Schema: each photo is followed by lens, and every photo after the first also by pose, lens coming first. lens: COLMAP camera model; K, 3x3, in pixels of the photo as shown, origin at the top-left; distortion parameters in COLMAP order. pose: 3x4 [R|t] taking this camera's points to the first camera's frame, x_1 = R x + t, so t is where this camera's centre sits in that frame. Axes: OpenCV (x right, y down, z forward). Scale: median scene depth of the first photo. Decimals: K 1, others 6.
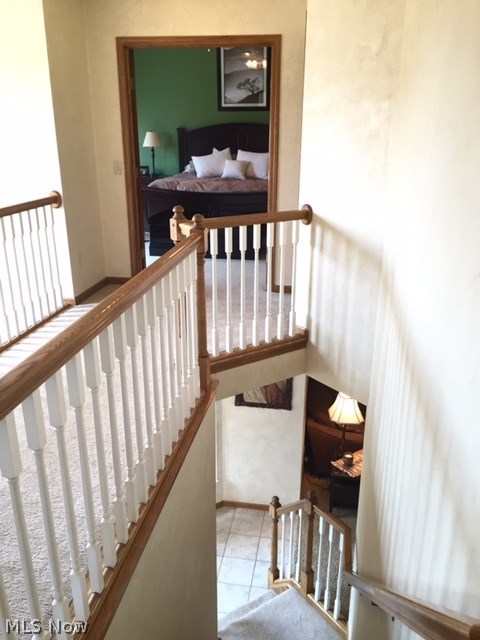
lens RADIAL K [[549.3, 0, 243.0], [0, 549.3, 318.7], [0, 0, 1]] dist [0.069170, -0.080226]
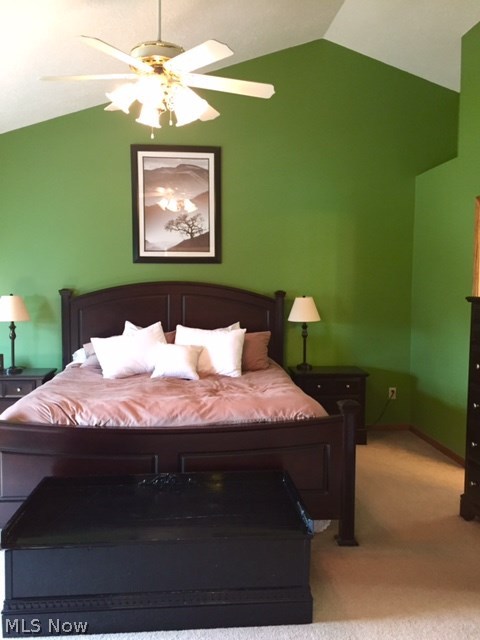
lens RADIAL K [[549.3, 0, 236.0], [0, 549.3, 317.9], [0, 0, 1]] dist [0.069170, -0.080226]
pose [[0.971340, -0.006714, 0.237600, -0.081074], [0.074056, 0.958396, -0.275668, -0.149926], [-0.225864, 0.285363, 0.931426, 0.449627]]
